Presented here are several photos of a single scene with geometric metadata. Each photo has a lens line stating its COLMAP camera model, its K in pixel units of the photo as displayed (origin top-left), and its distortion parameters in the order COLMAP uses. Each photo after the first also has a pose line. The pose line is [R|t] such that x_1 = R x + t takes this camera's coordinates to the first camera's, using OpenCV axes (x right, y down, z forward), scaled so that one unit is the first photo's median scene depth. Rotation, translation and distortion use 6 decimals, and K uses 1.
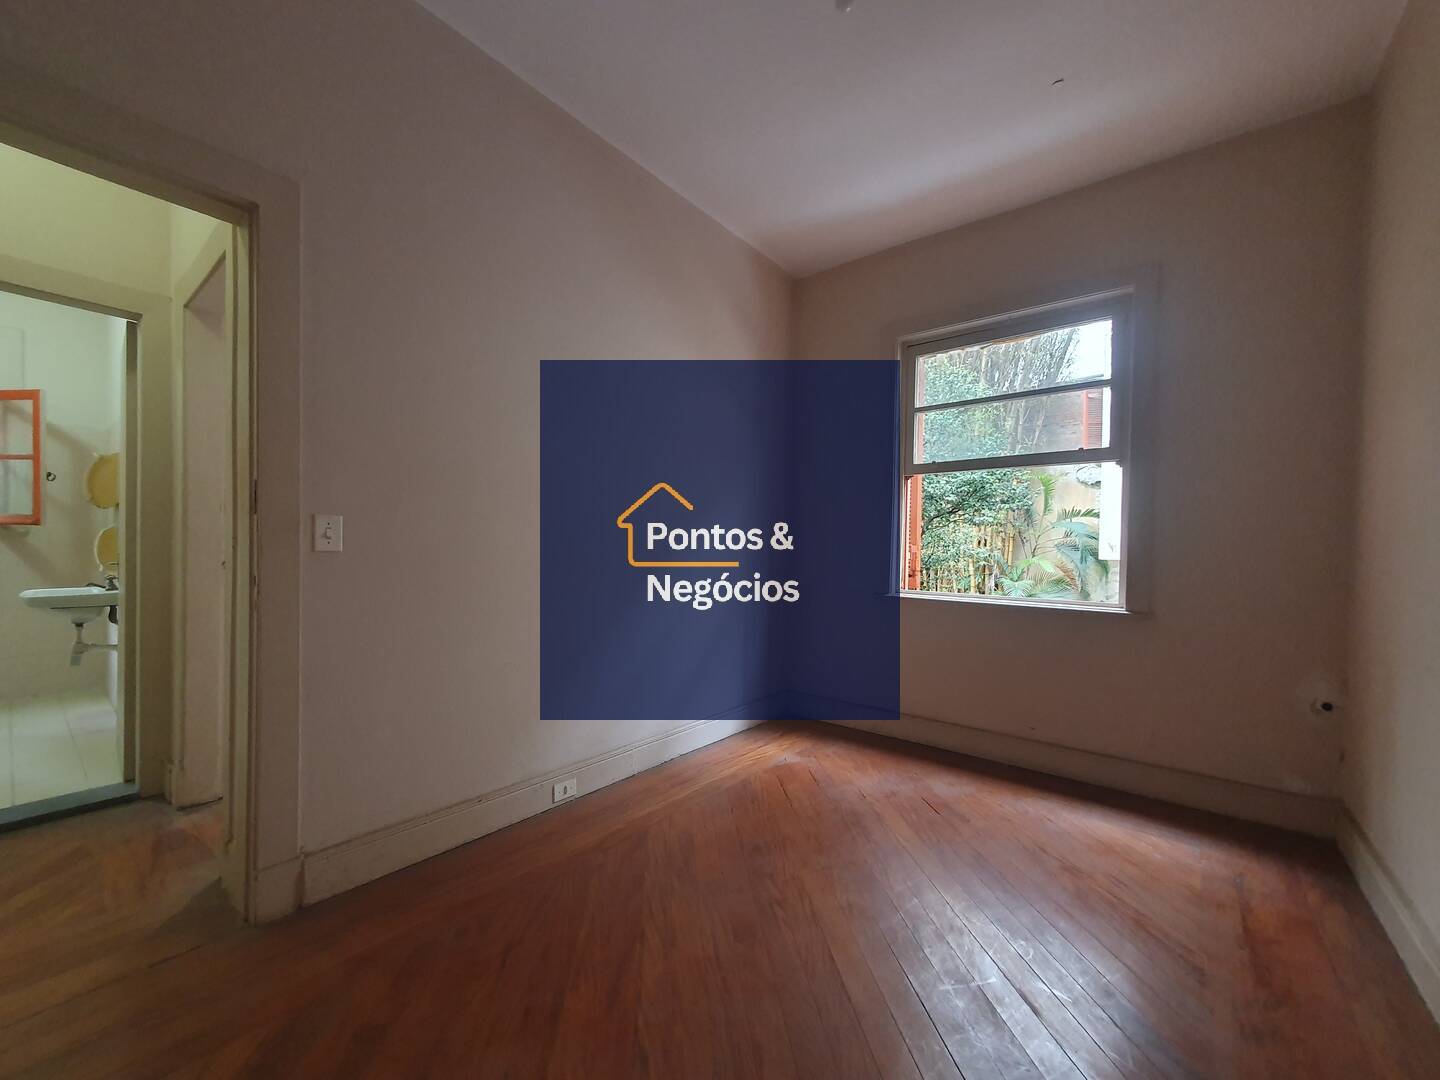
lens RADIAL K [[570.1, 0, 717.7], [0, 570.1, 544.7], [0, 0, 1]] dist [0.006045, -0.000200]
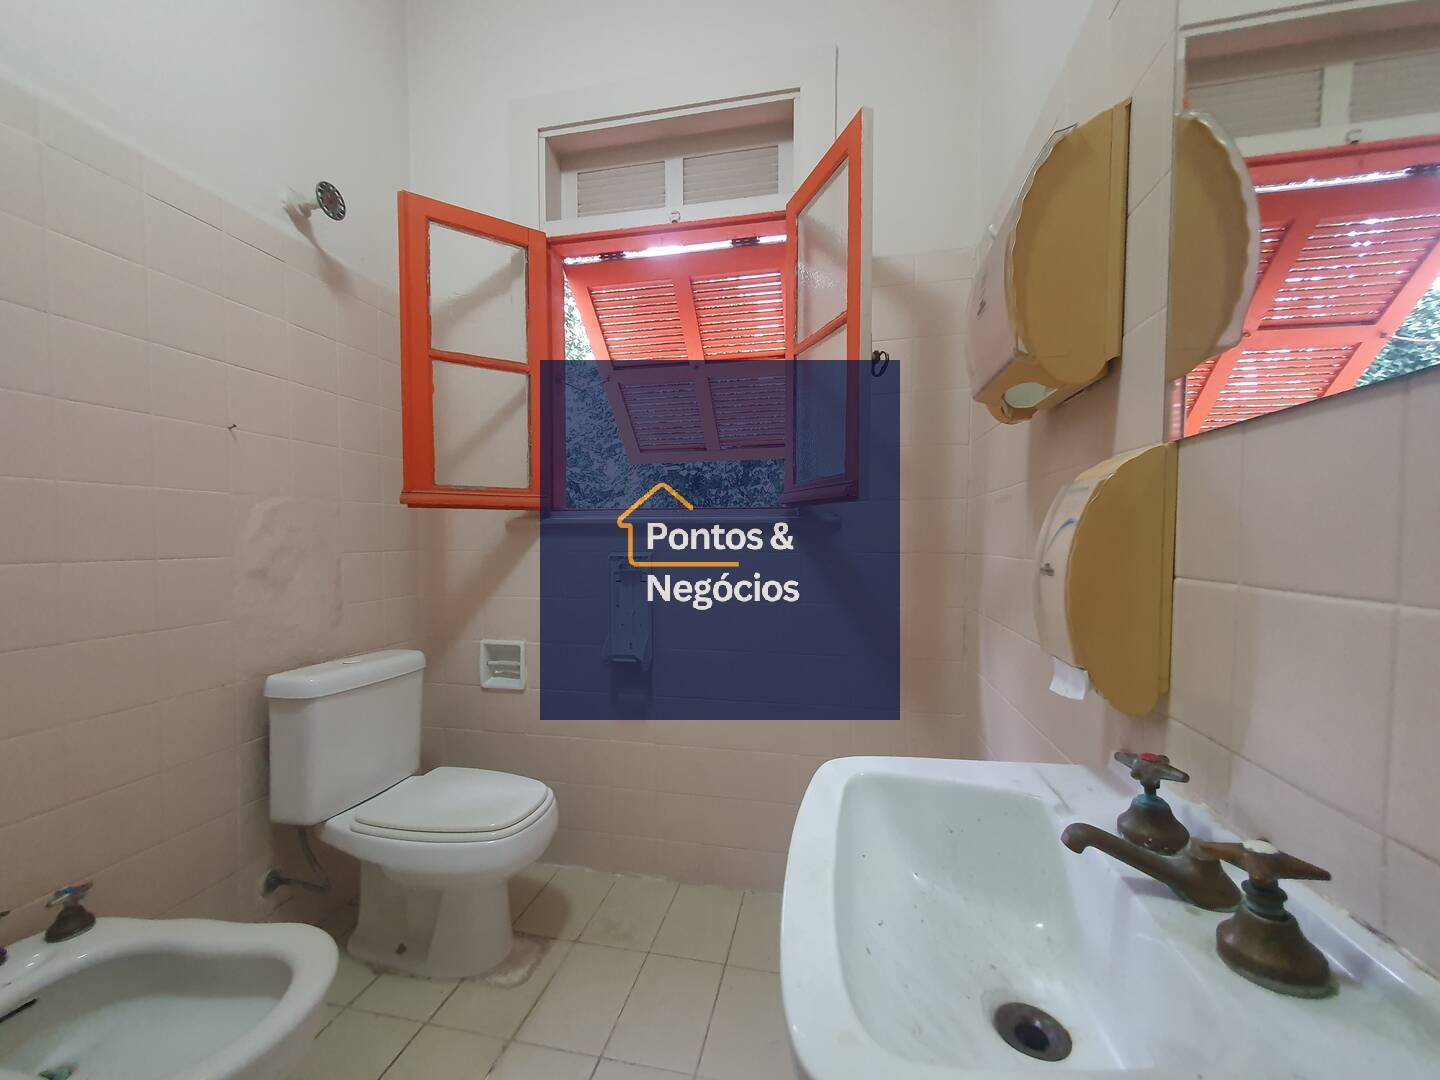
lens RADIAL K [[570.1, 0, 721.5], [0, 570.1, 544.1], [0, 0, 1]] dist [0.006045, -0.000200]
pose [[0.454896, 0.001905, -0.890542, -0.894198], [-0.001584, 0.999998, 0.001330, -0.007014], [0.890543, 0.000805, 0.454898, 0.756236]]
